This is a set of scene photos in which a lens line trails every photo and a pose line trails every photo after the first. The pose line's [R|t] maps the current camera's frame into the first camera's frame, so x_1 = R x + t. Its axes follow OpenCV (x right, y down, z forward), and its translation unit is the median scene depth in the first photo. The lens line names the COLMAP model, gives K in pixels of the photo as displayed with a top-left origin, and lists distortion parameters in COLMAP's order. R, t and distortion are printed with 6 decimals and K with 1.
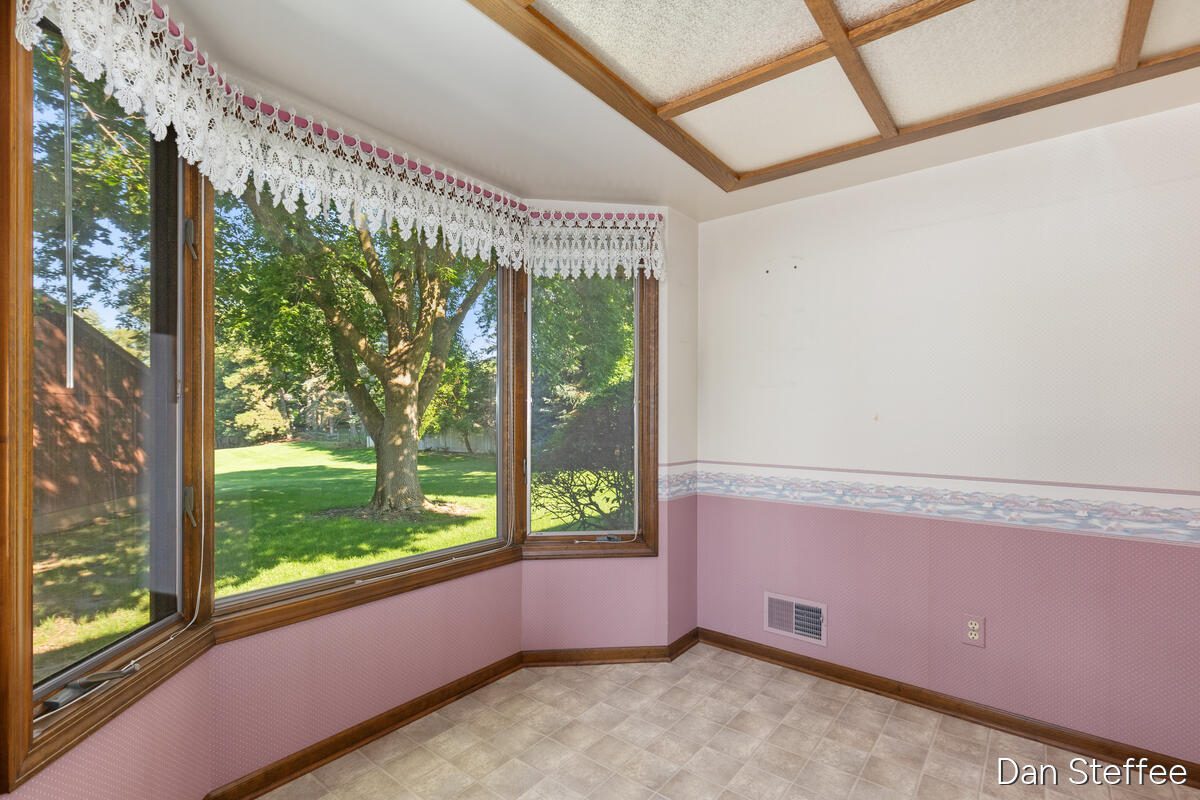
lens RADIAL K [[547.2, 0, 604.7], [0, 547.2, 415.5], [0, 0, 1]] dist [0.004044, 0.000249]
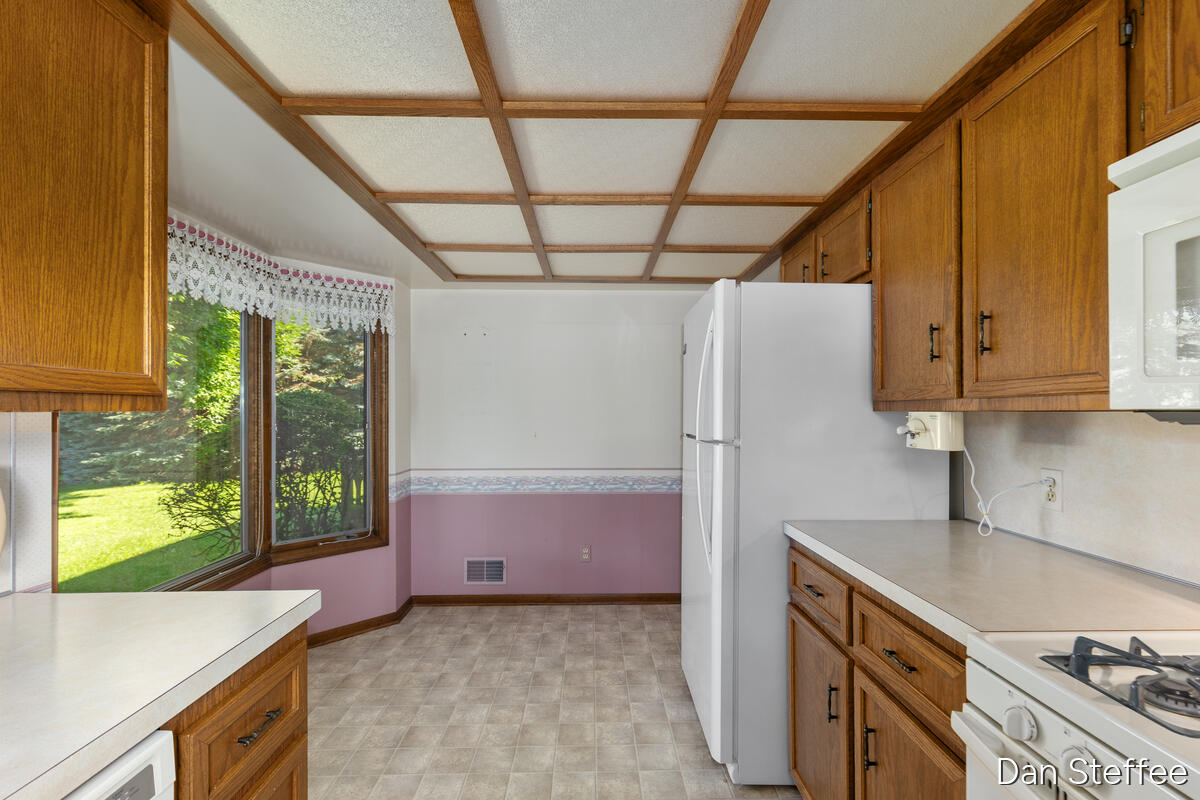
lens RADIAL K [[547.2, 0, 601.4], [0, 547.2, 403.8], [0, 0, 1]] dist [0.004044, 0.000249]
pose [[0.771632, 0.000502, 0.636069, -0.351196], [0.004169, 0.999974, -0.005846, -0.071902], [-0.636056, 0.007162, 0.771610, -0.342671]]
